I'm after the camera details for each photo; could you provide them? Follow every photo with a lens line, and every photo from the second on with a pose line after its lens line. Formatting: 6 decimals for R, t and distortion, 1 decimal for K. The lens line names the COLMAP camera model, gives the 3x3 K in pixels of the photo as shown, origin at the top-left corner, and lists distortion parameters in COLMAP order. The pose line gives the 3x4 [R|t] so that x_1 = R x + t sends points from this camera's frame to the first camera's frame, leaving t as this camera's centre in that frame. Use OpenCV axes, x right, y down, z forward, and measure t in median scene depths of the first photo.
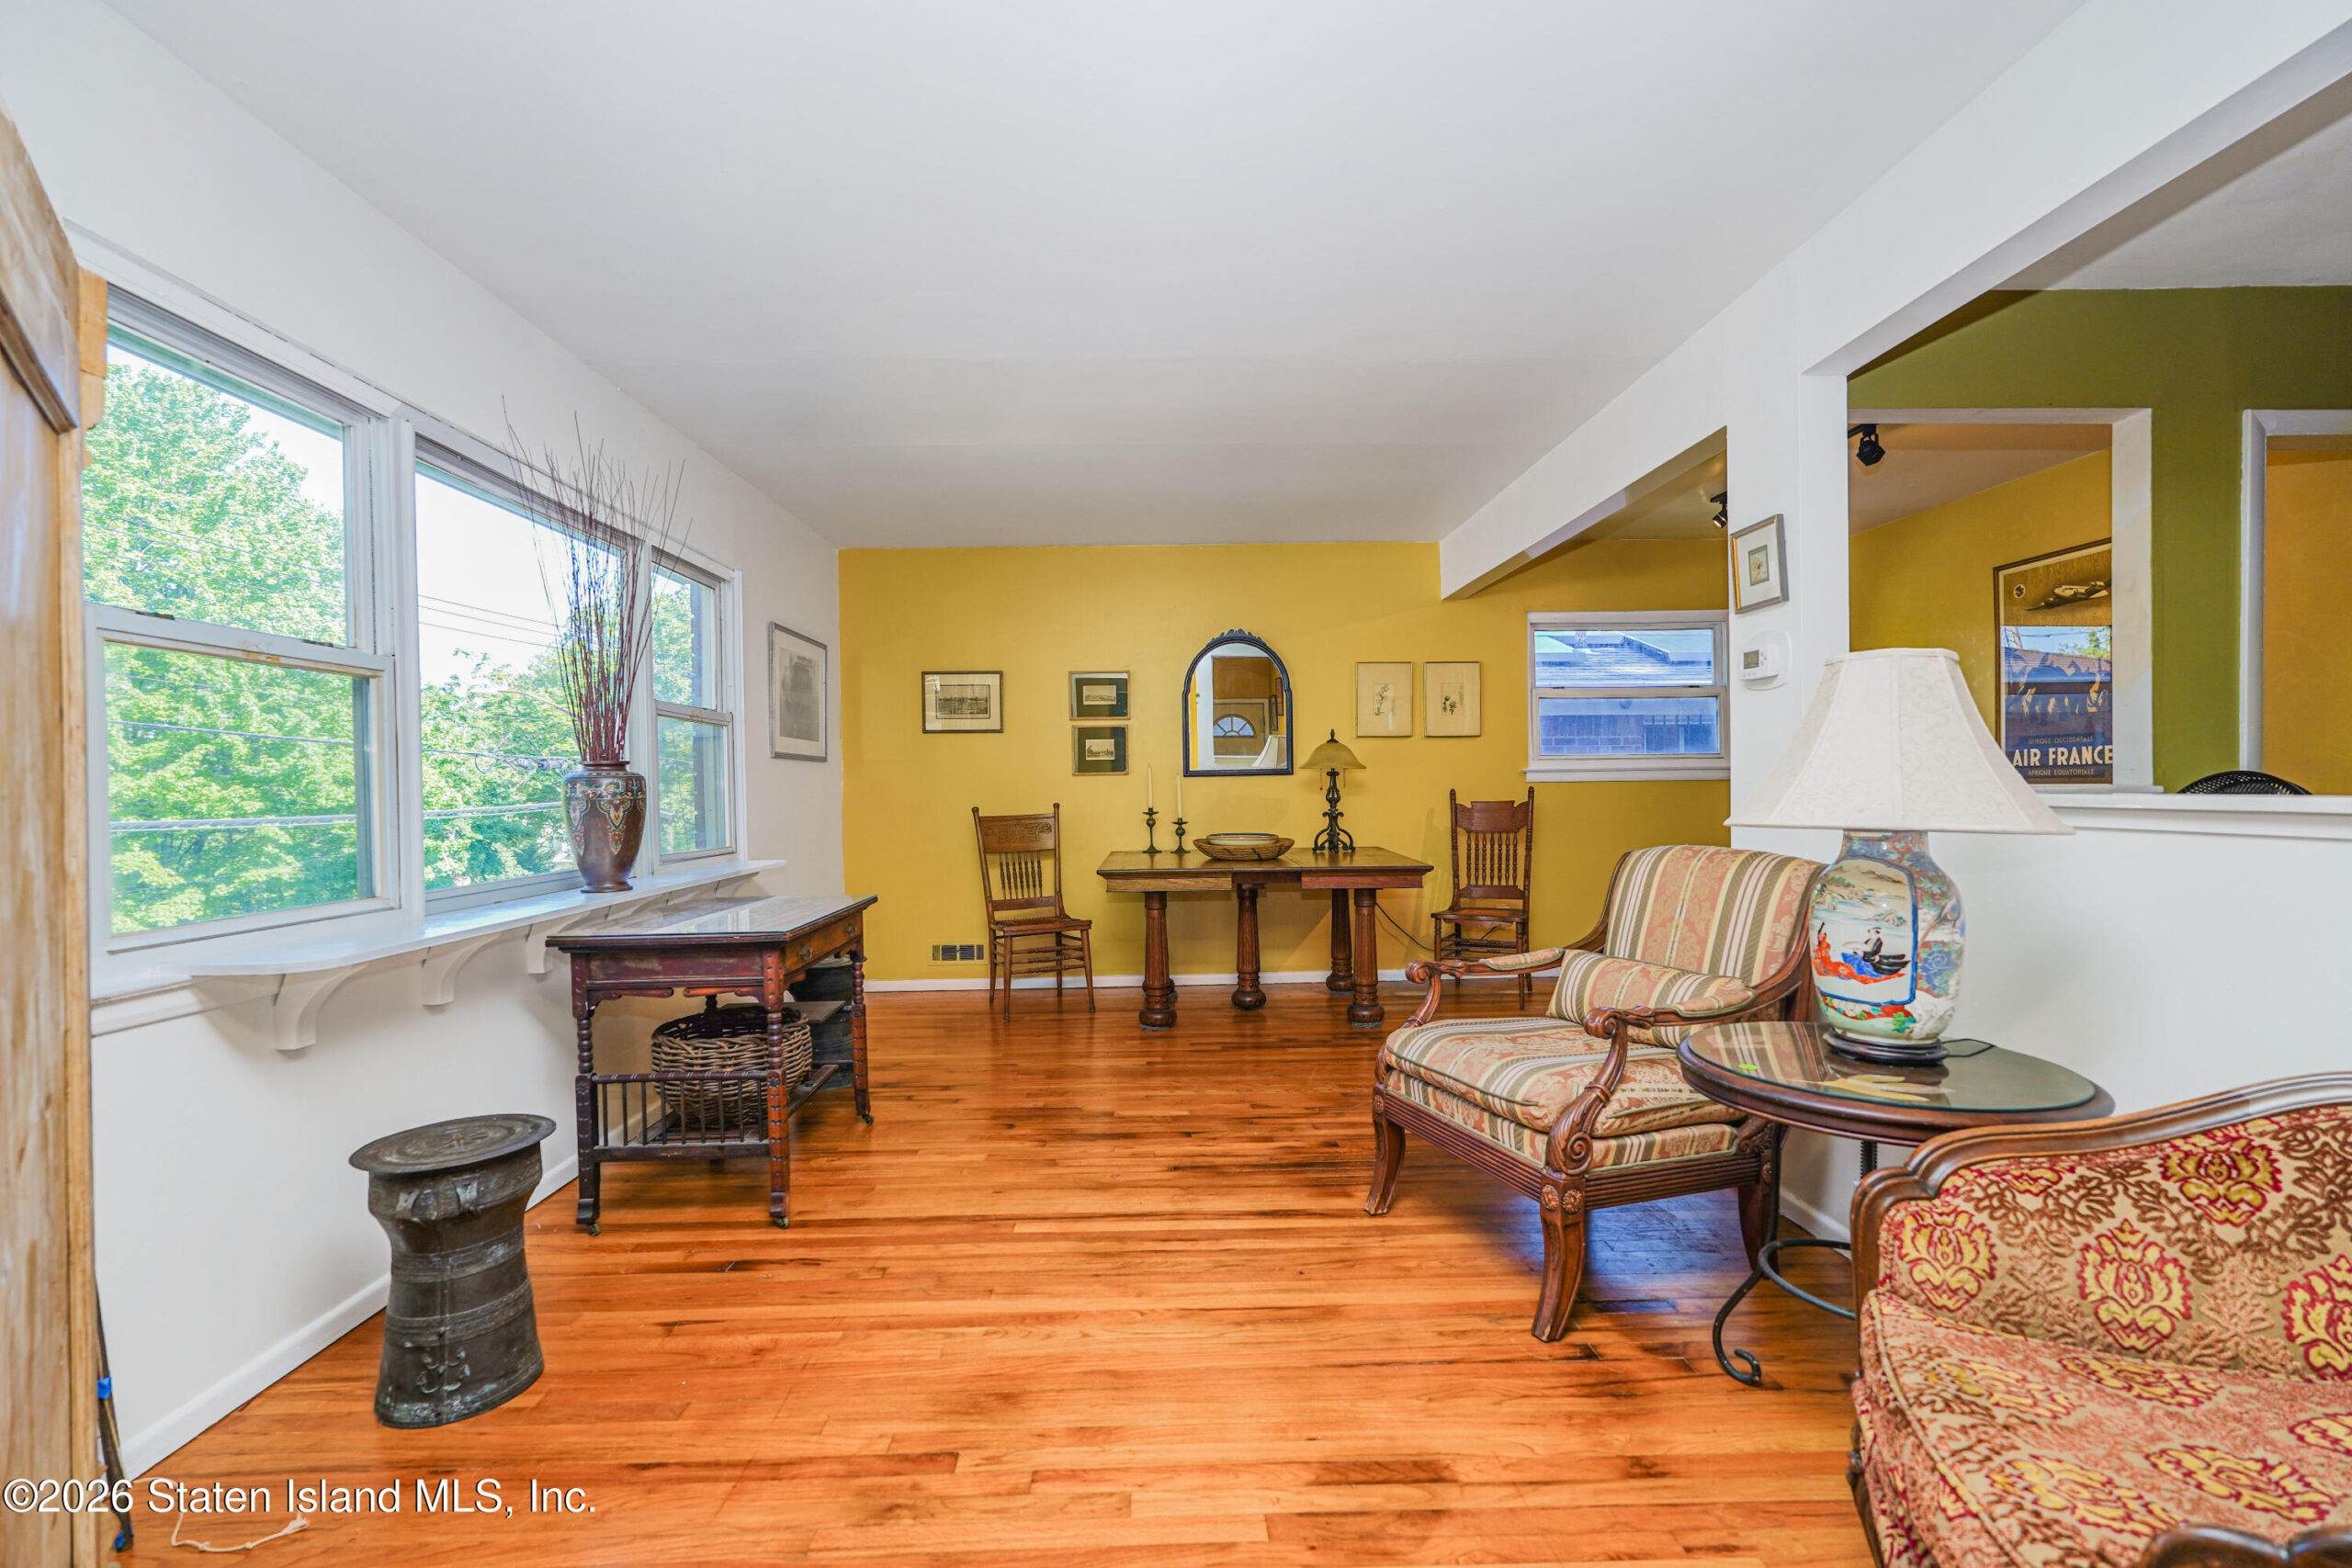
lens RADIAL K [[1034.6, 0, 1176.0], [0, 1034.6, 791.3], [0, 0, 1]] dist [-0.014701, 0.007741]
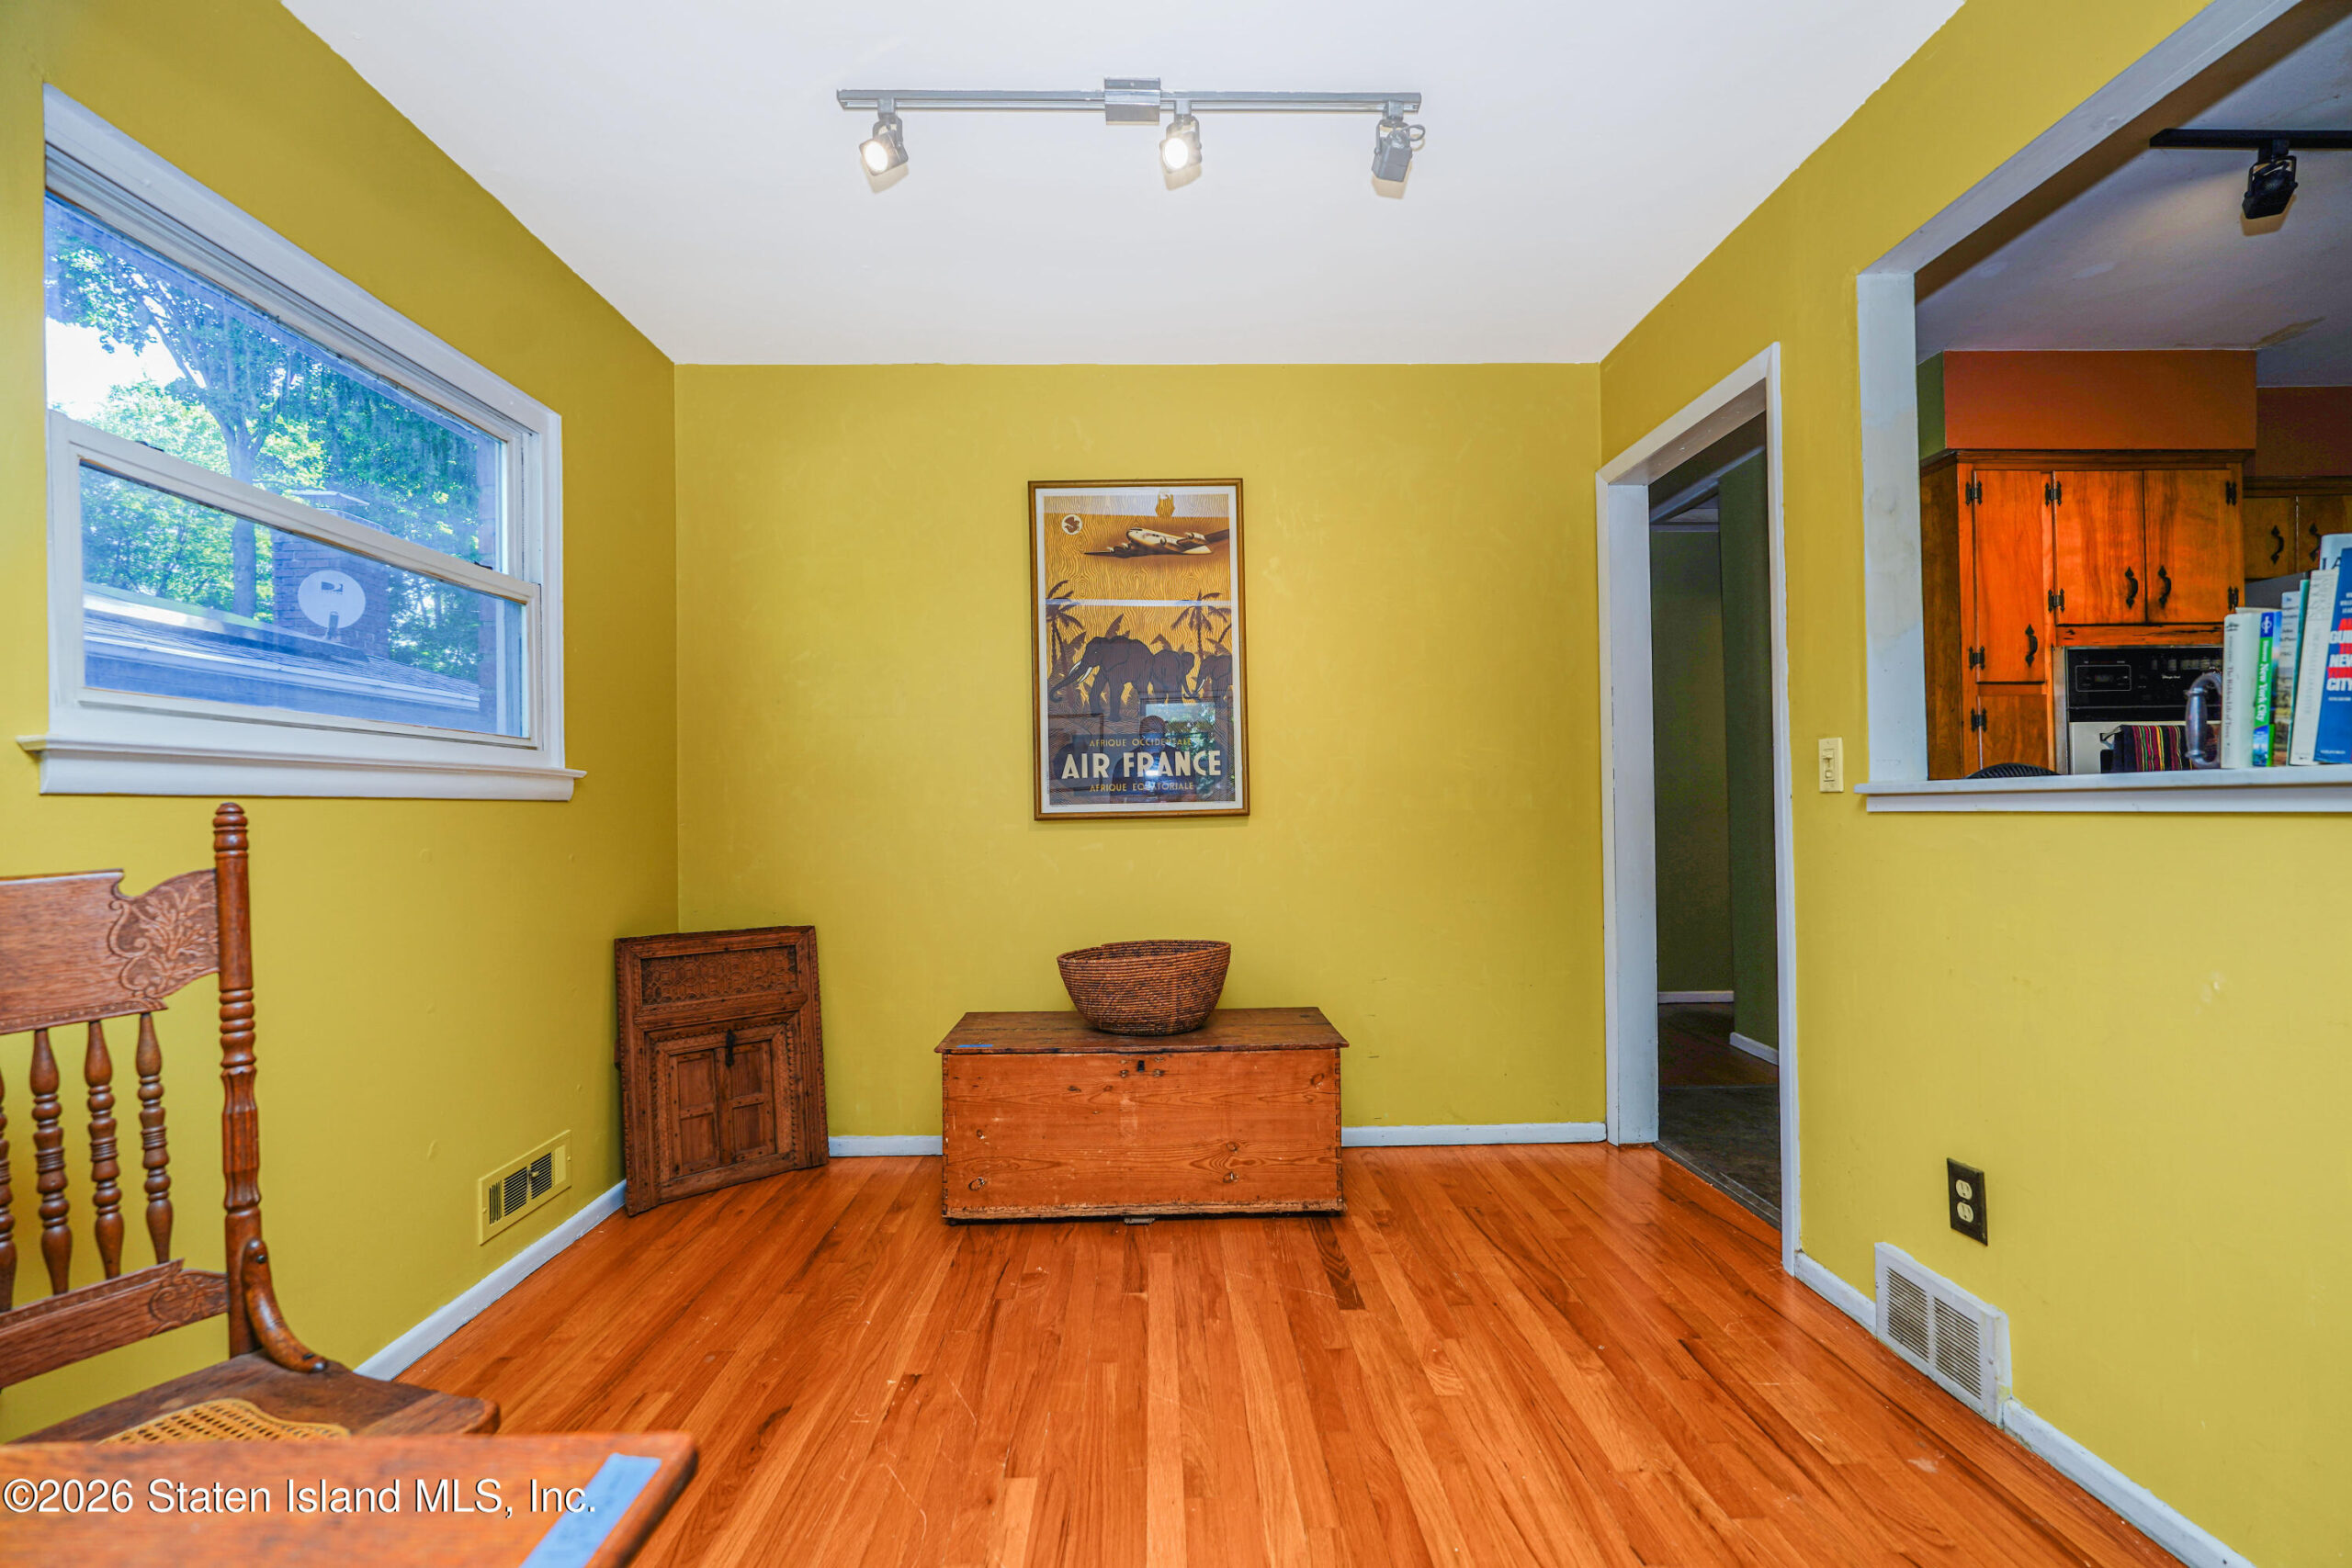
lens RADIAL K [[1034.6, 0, 1176.0], [0, 1034.6, 791.3], [0, 0, 1]] dist [-0.014701, 0.007741]
pose [[0.001438, 0.026962, 0.999635, 0.295520], [0.023686, 0.999355, -0.026988, 0.009826], [-0.999718, 0.023716, 0.000799, 2.075510]]
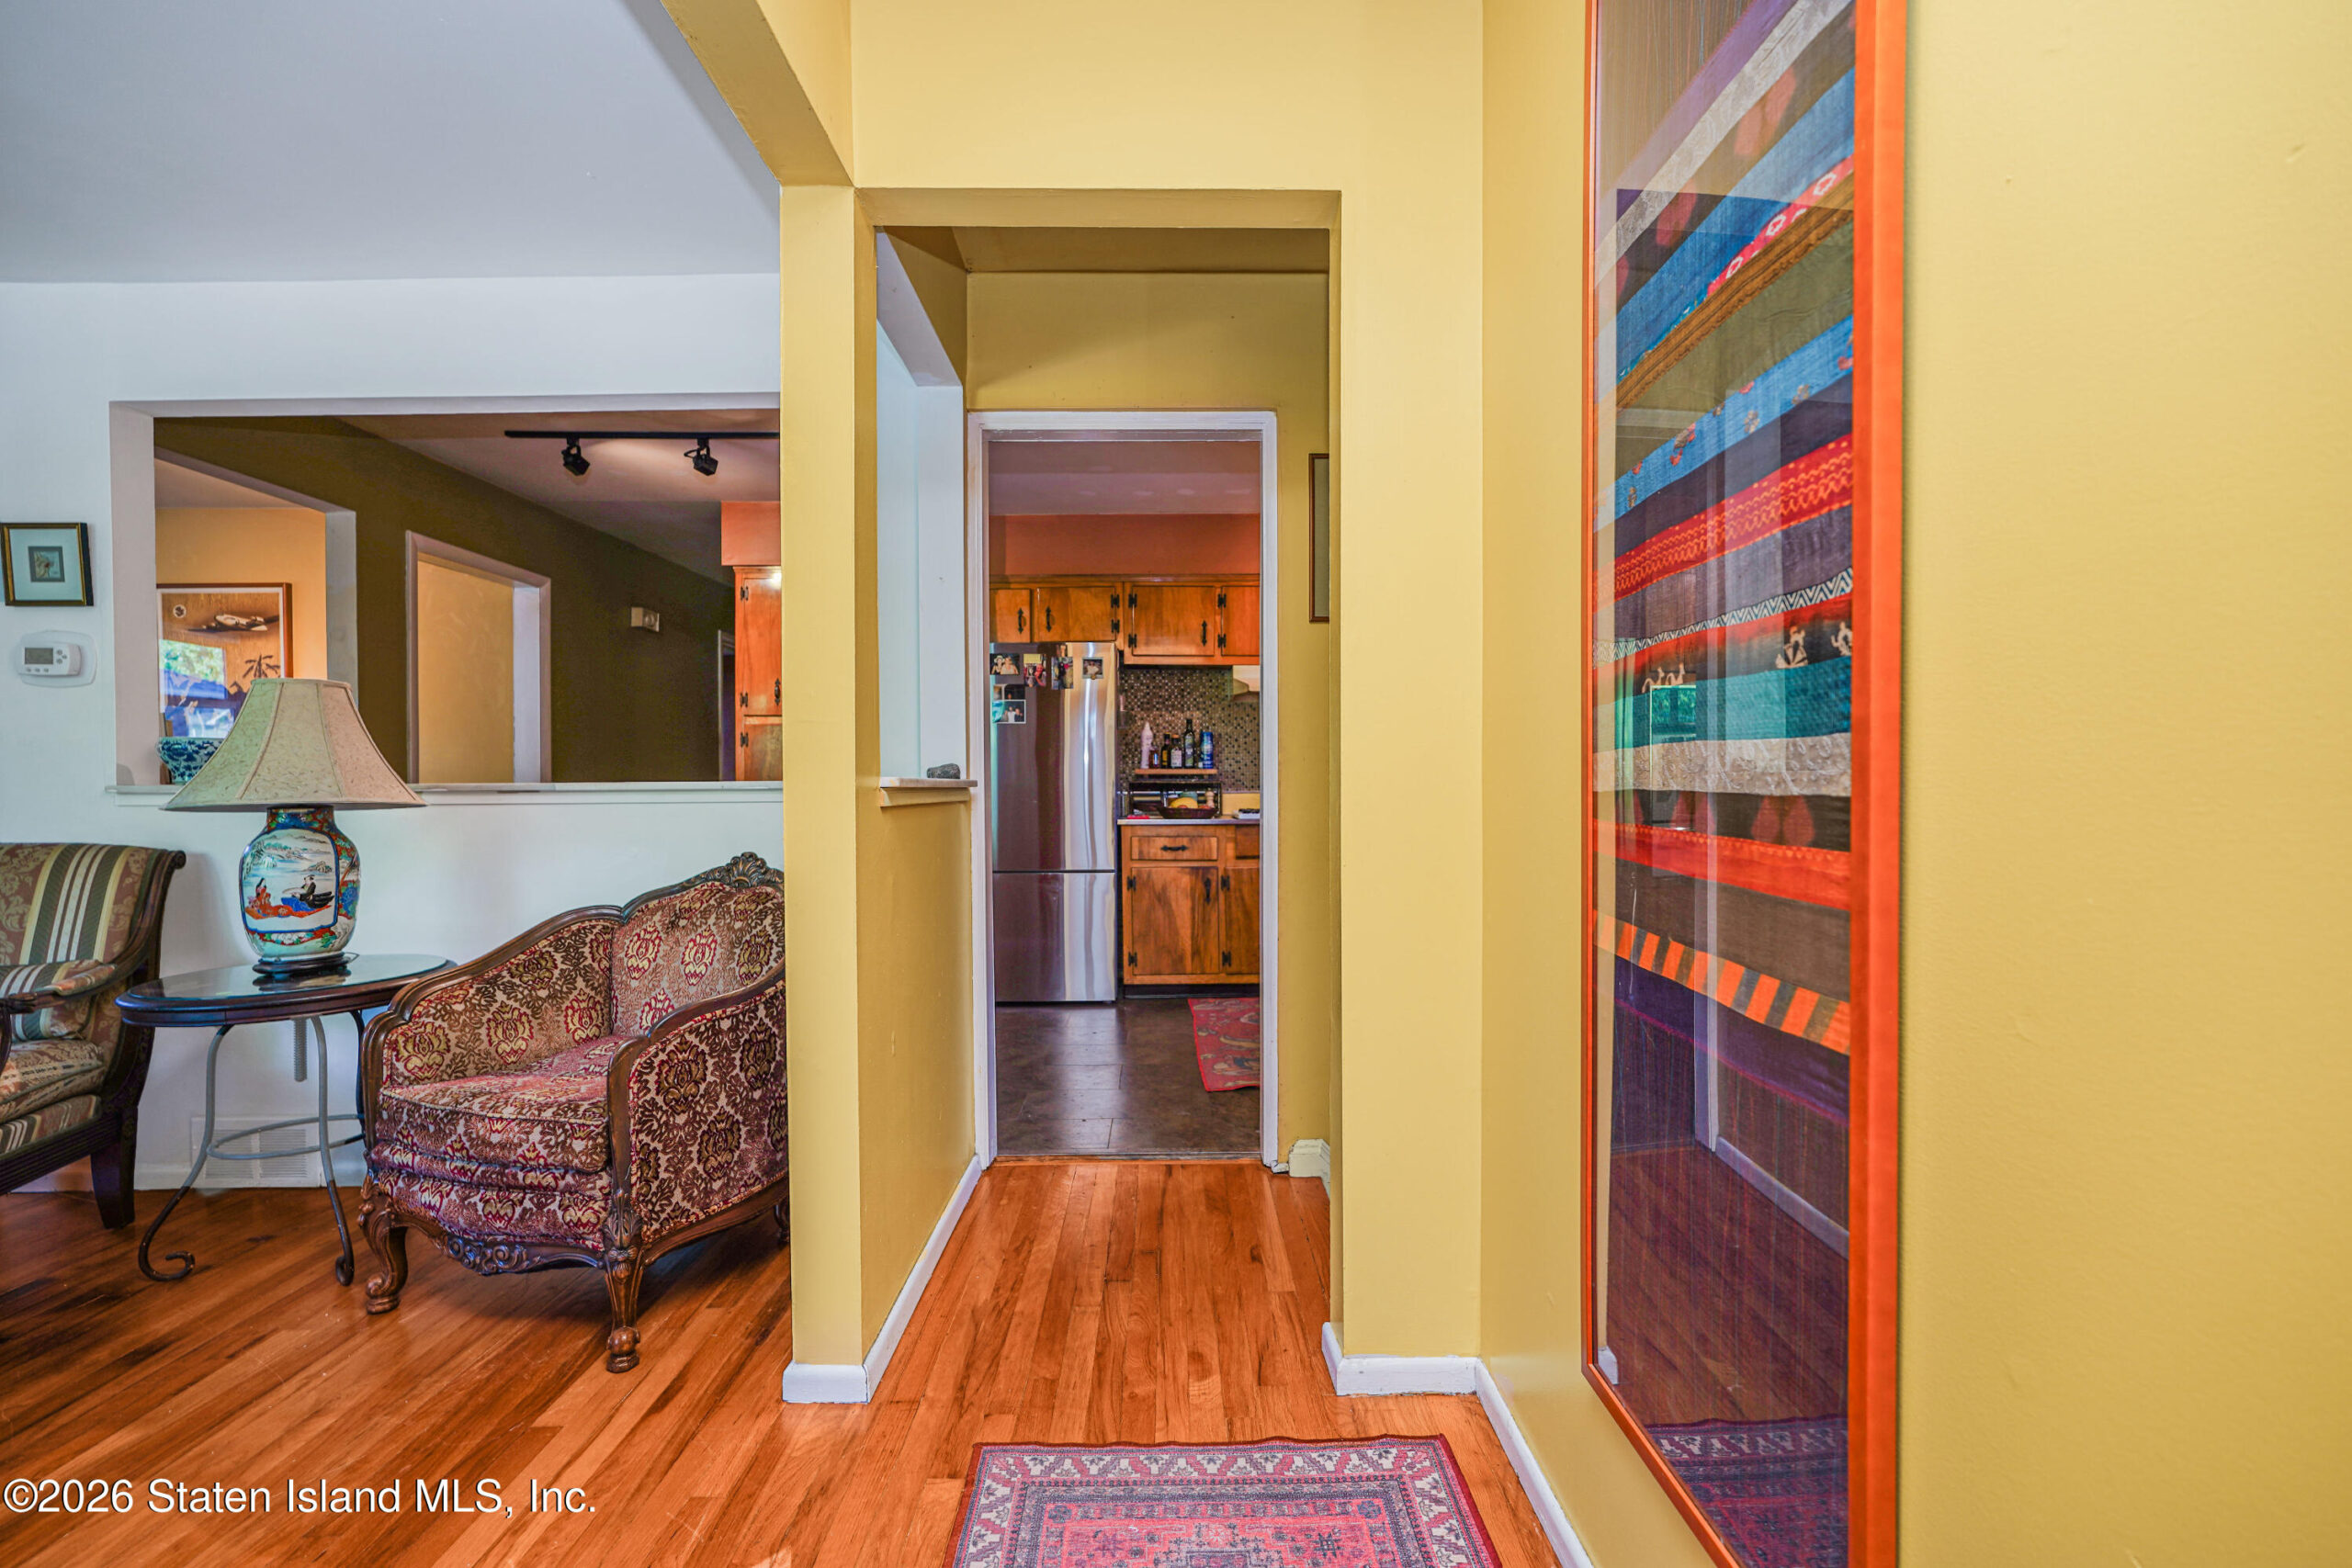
lens RADIAL K [[1034.6, 0, 1176.0], [0, 1034.6, 791.3], [0, 0, 1]] dist [-0.014701, 0.007741]
pose [[0.016951, 0.000508, 0.999856, -0.563885], [0.014434, 0.999896, -0.000752, 0.028346], [-0.999752, 0.014444, 0.016942, -0.166607]]
